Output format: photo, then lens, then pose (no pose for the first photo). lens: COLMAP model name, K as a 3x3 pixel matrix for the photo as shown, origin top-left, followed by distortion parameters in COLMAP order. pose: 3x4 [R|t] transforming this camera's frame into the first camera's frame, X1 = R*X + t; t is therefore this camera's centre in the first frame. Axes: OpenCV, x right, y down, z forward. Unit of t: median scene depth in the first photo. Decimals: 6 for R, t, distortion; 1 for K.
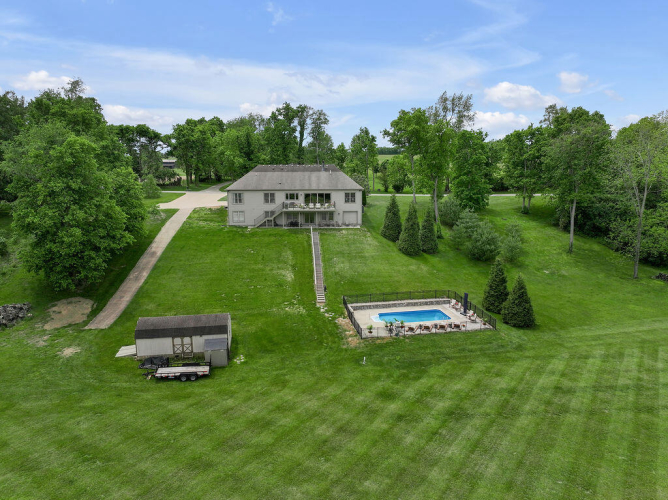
lens RADIAL K [[470.5, 0, 333.3], [0, 470.5, 249.0], [0, 0, 1]] dist [0.010311, 0.006561]
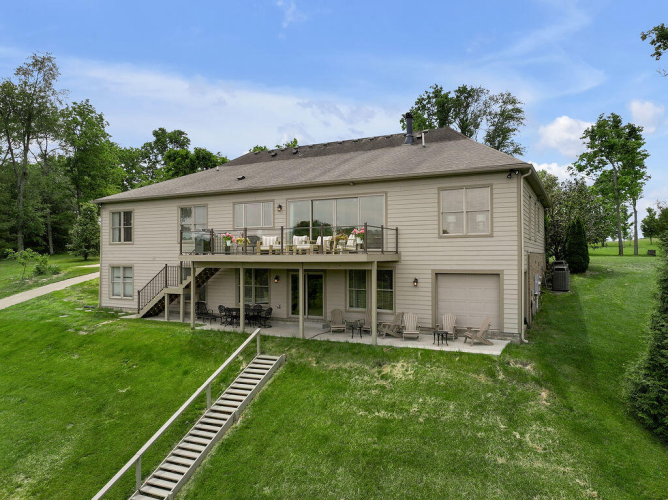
lens RADIAL K [[470.5, 0, 334.7], [0, 470.5, 251.9], [0, 0, 1]] dist [0.010311, 0.006561]
pose [[0.868481, -0.004947, -0.495699, 0.092091], [-0.090758, 0.981462, -0.168806, -0.047090], [0.487344, 0.191593, 0.851932, 0.783766]]
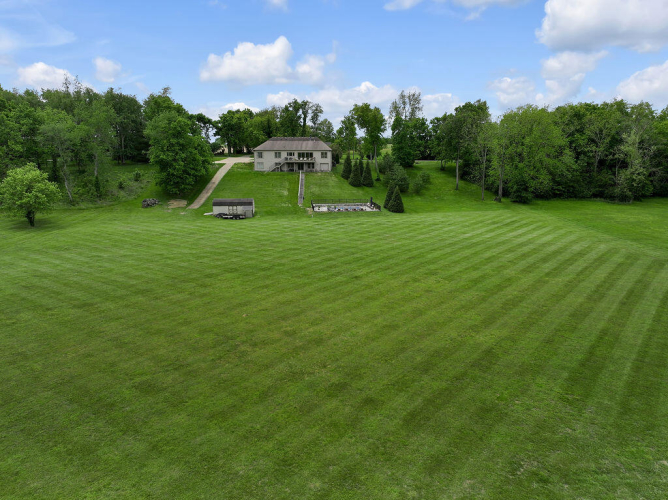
lens RADIAL K [[470.5, 0, 333.3], [0, 470.5, 249.9], [0, 0, 1]] dist [0.010311, 0.006561]
pose [[0.998168, 0.015323, -0.058527, 0.175560], [-0.014342, 0.999750, 0.017143, 0.208143], [0.058775, -0.016272, 0.998139, -0.728498]]
